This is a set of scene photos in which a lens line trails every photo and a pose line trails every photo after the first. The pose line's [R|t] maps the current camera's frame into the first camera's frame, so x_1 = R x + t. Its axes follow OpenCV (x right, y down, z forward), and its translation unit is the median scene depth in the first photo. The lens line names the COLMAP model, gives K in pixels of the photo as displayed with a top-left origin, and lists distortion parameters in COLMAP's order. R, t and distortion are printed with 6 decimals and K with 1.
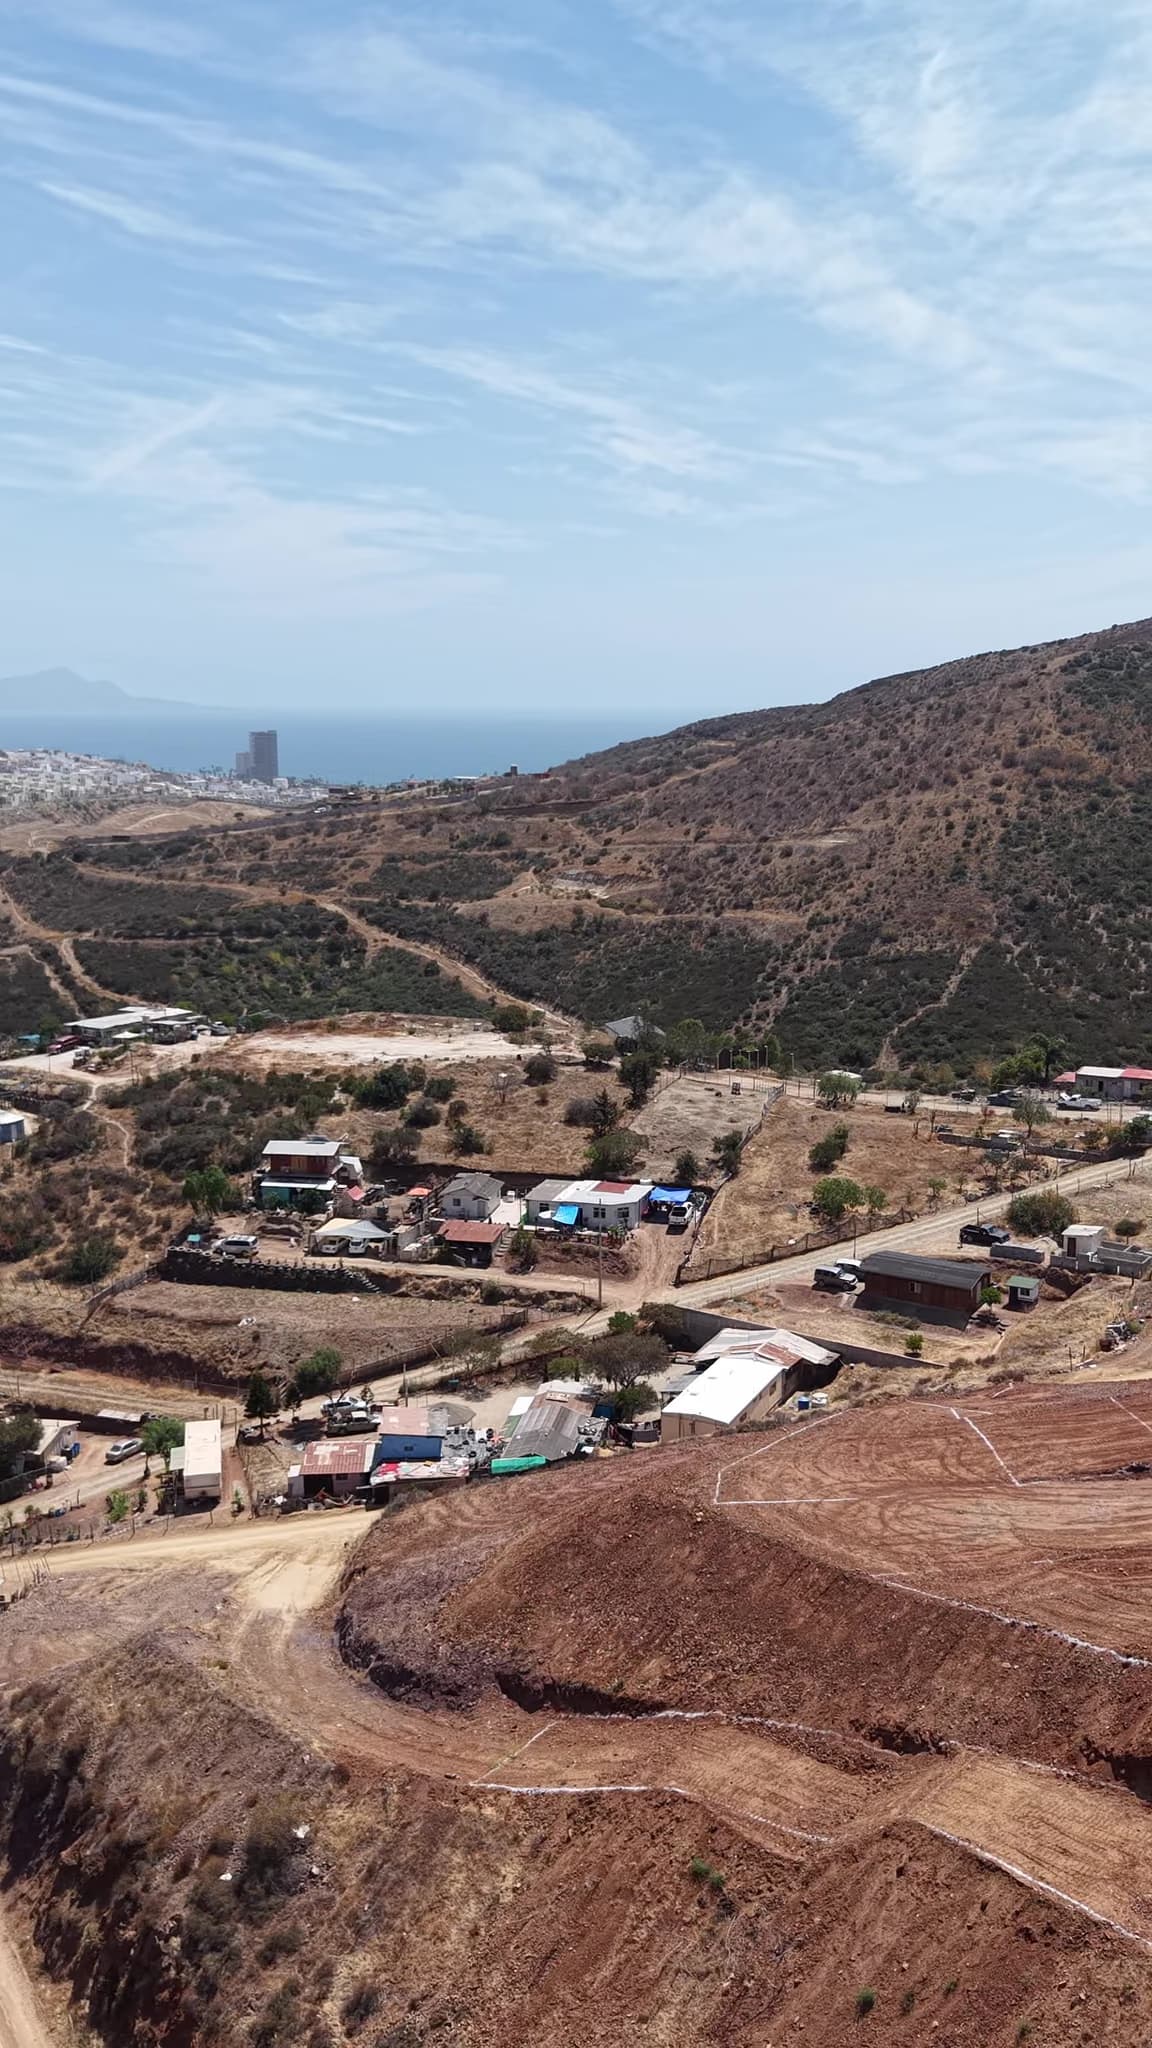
lens RADIAL K [[1920.6, 0, 571.5], [0, 1920.6, 1041.5], [0, 0, 1]] dist [0.175765, -0.465572]
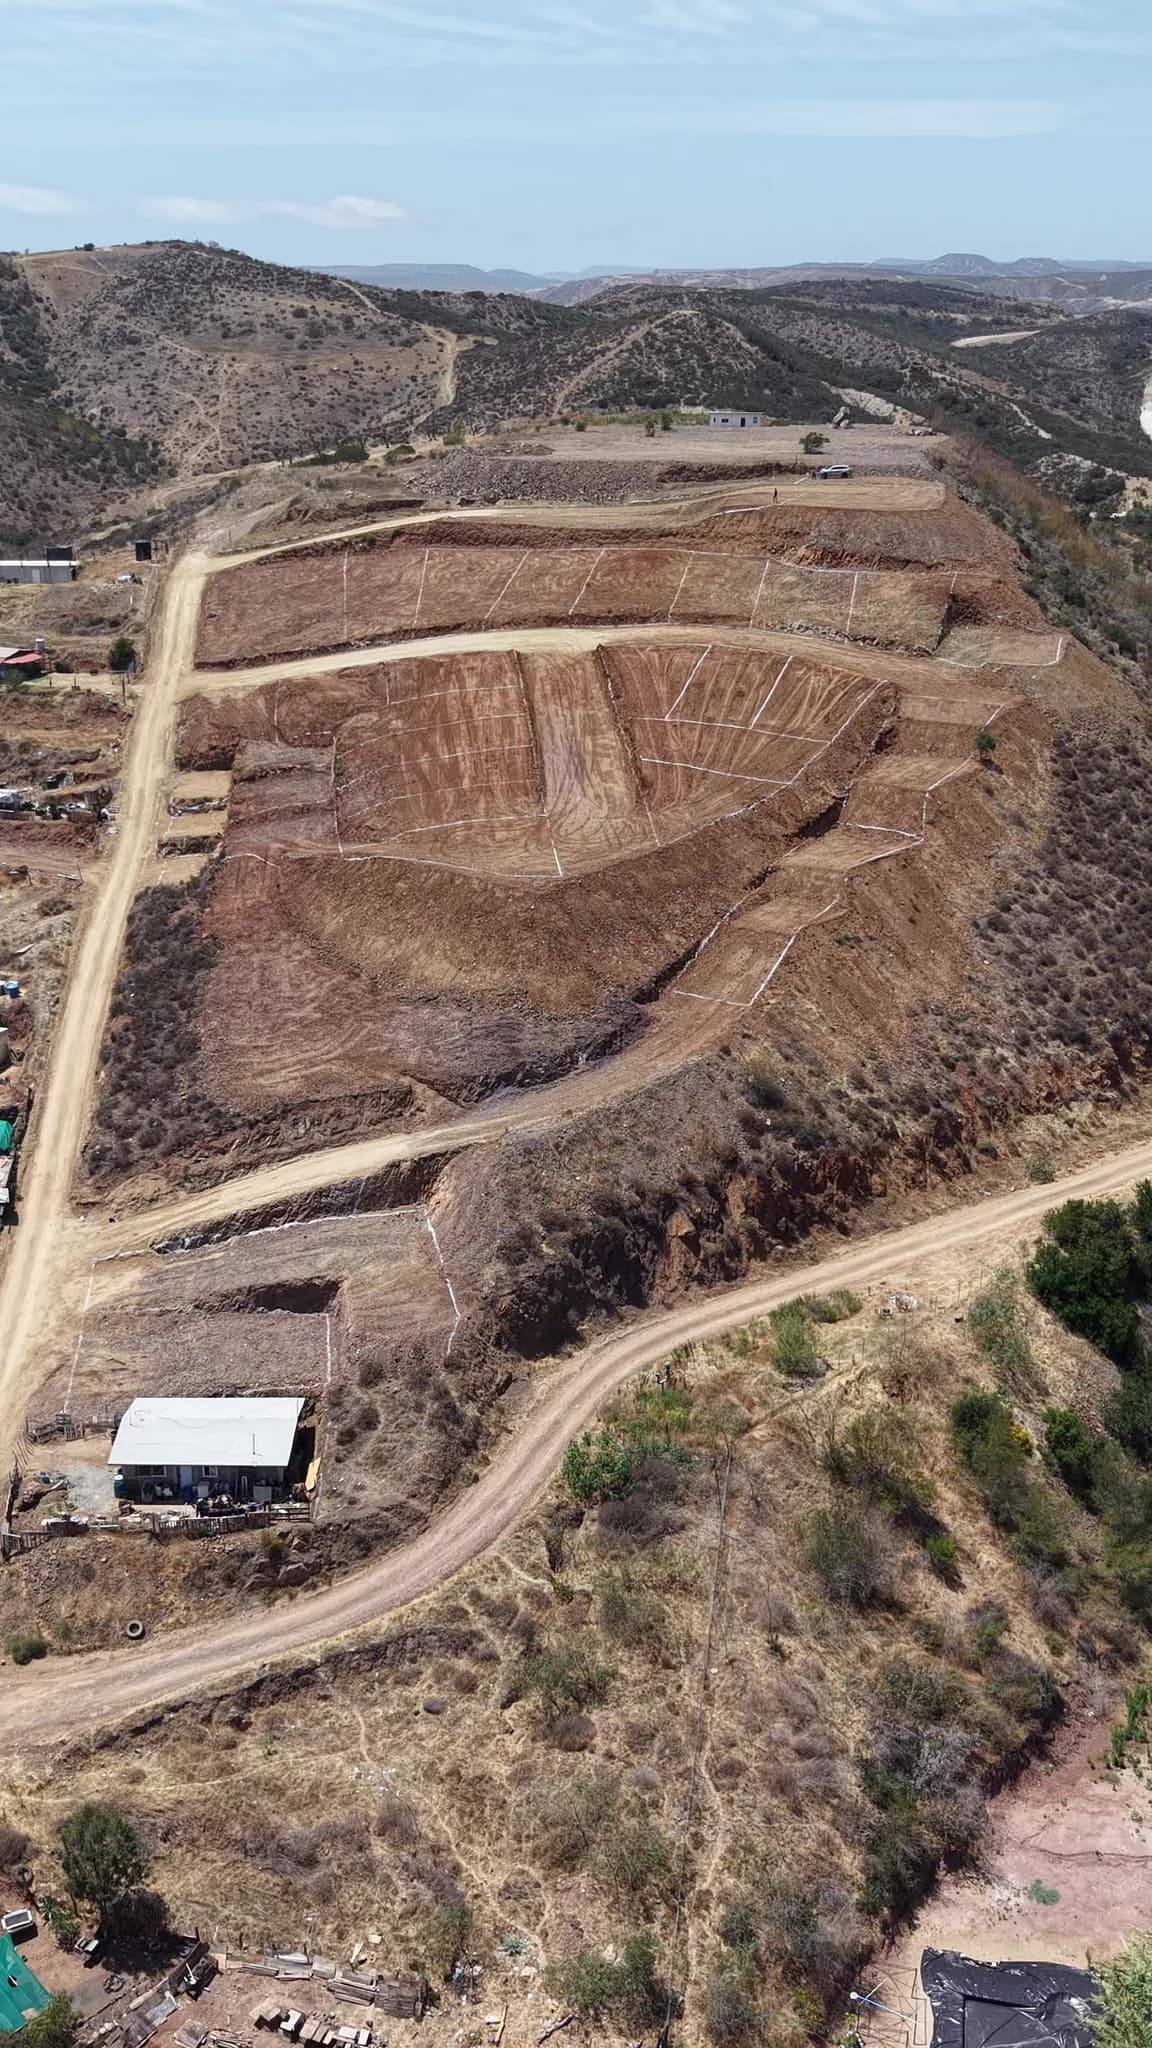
lens RADIAL K [[1910.5, 0, 561.0], [0, 1910.5, 1028.2], [0, 0, 1]] dist [0.195914, -0.675809]
pose [[-0.103871, -0.355175, 0.929011, -0.395993], [0.168601, 0.914257, 0.368386, -0.062821], [-0.980196, 0.194897, -0.035081, 0.298317]]
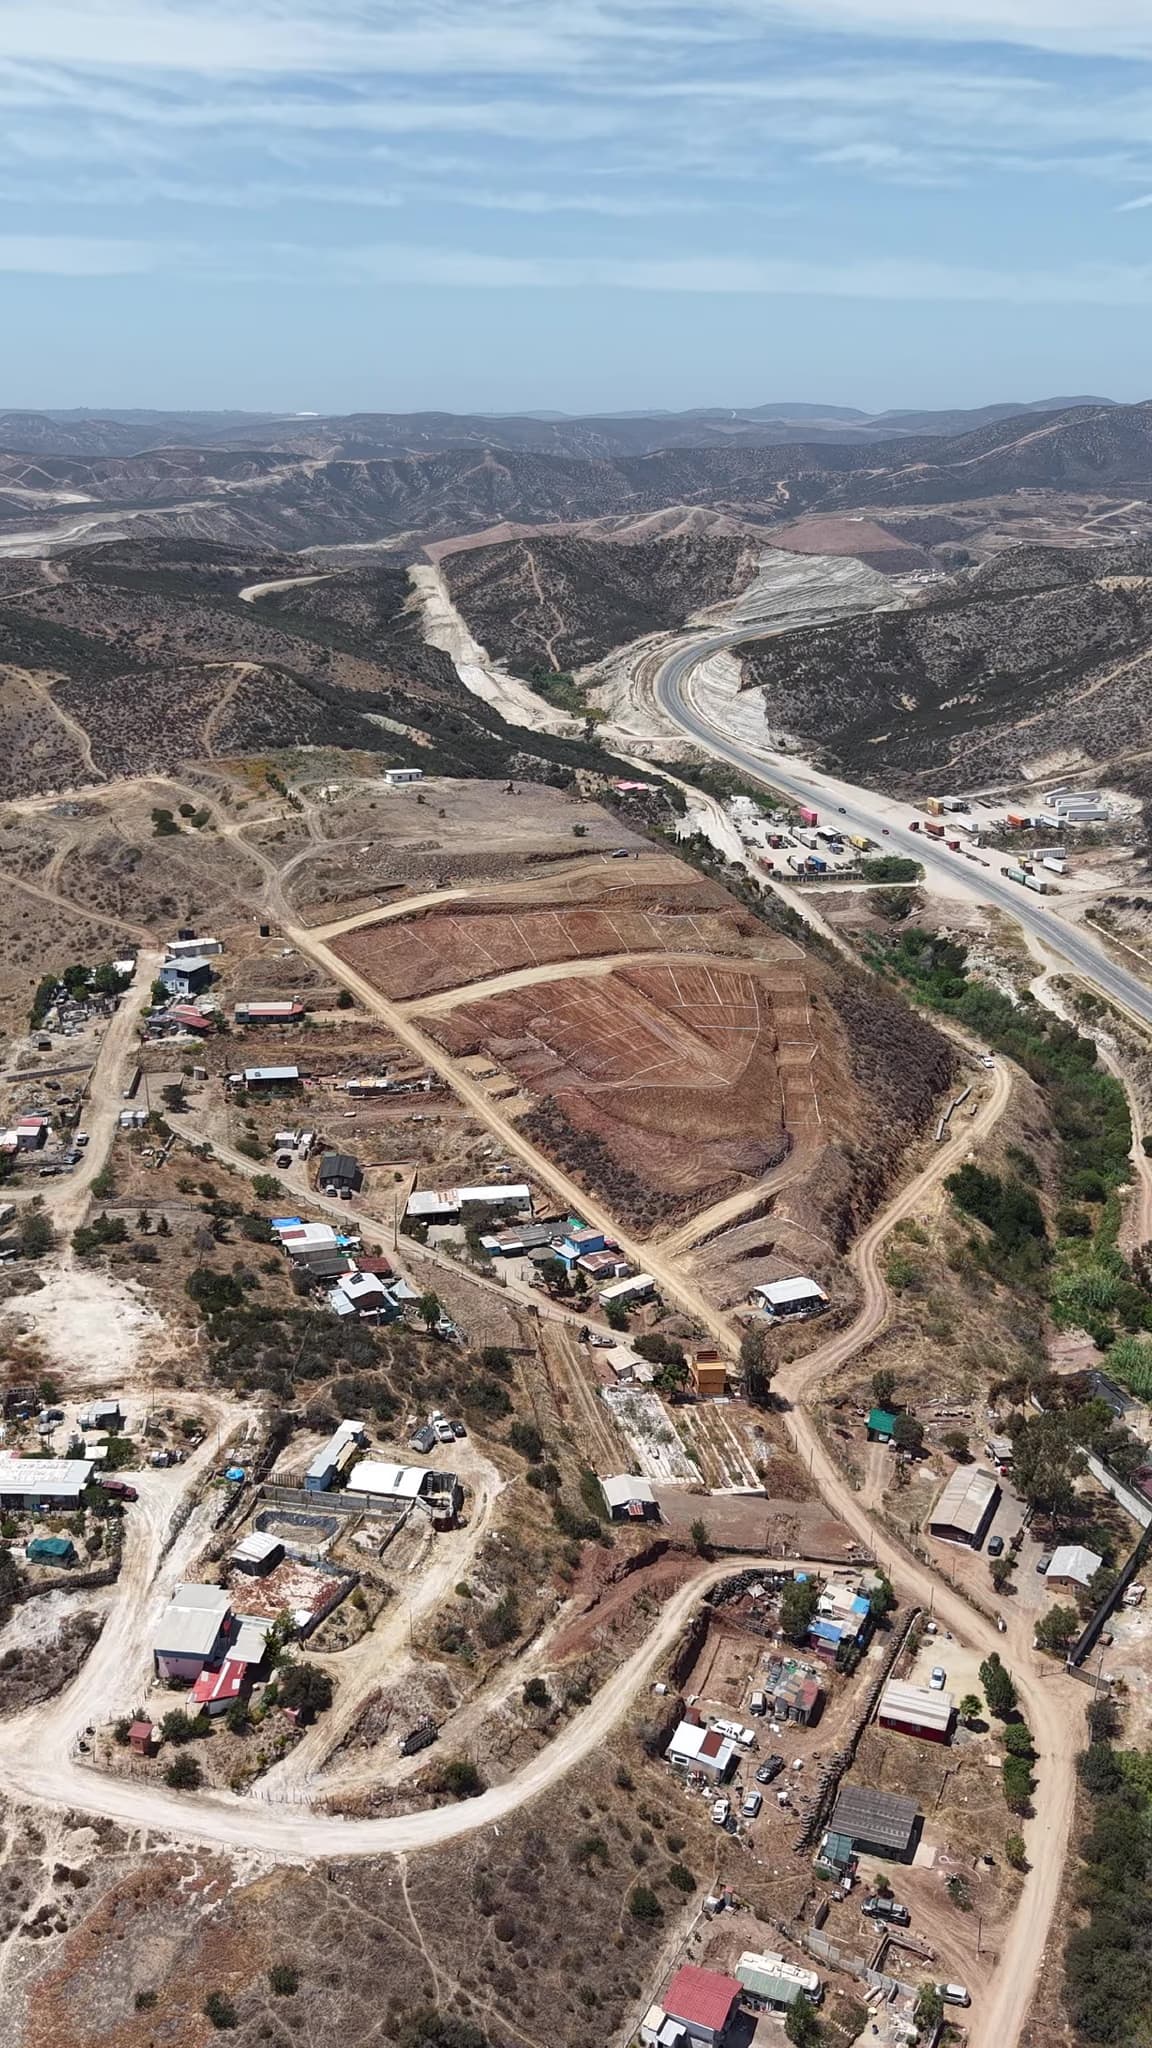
lens RADIAL K [[1910.5, 0, 561.0], [0, 1910.5, 1028.2], [0, 0, 1]] dist [0.195914, -0.675809]
pose [[-0.546561, -0.252047, 0.798589, -0.772026], [0.141679, 0.912051, 0.384824, -0.386234], [-0.825348, 0.323473, -0.462781, 0.837971]]
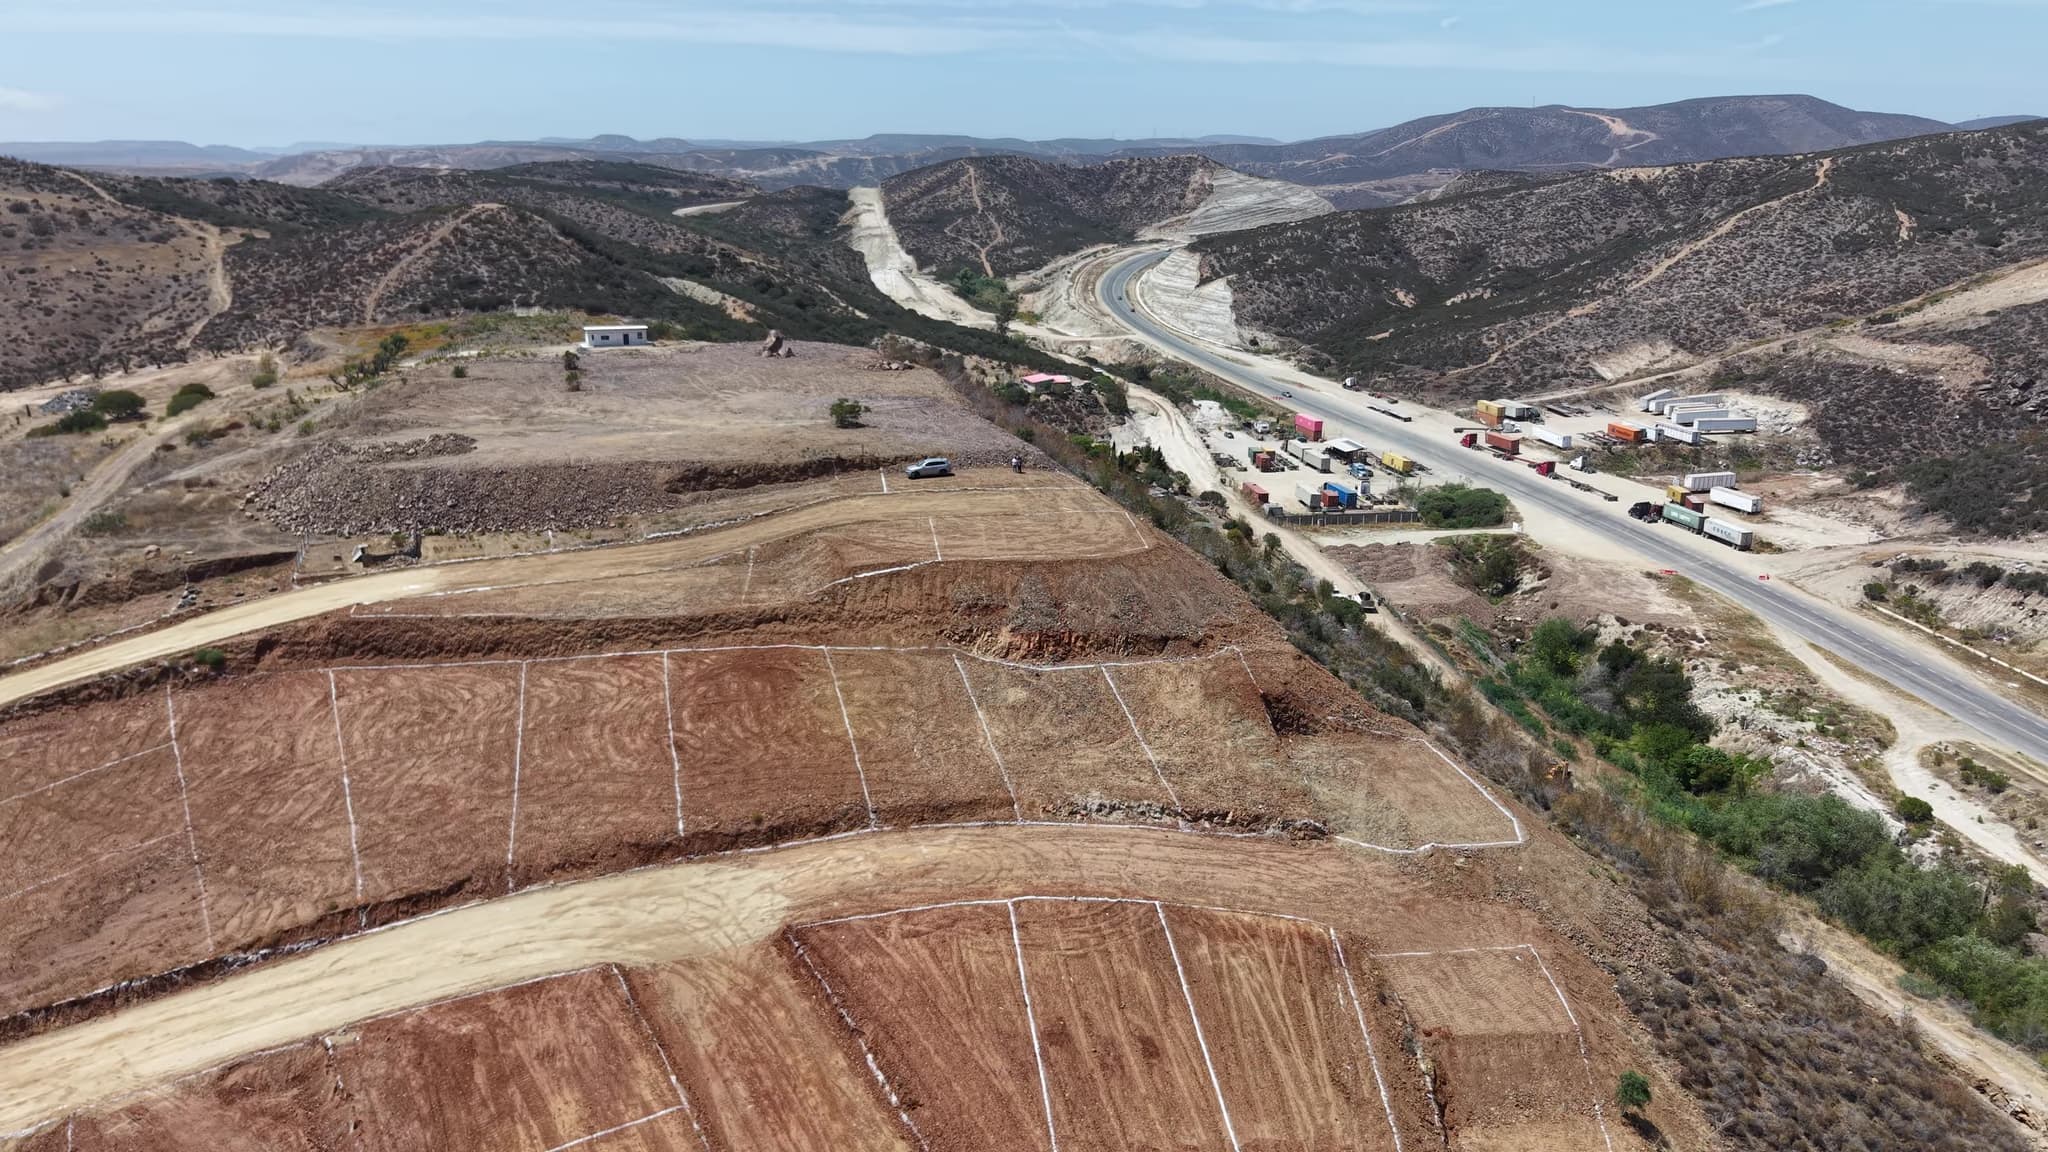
lens RADIAL K [[1467.3, 0, 1011.8], [0, 1467.3, 585.6], [0, 0, 1]] dist [0.020927, -0.026261]
pose [[-0.527030, -0.236223, 0.816357, -0.014911], [0.146220, 0.921063, 0.360918, -0.078945], [-0.837174, 0.309582, -0.450887, 0.301424]]
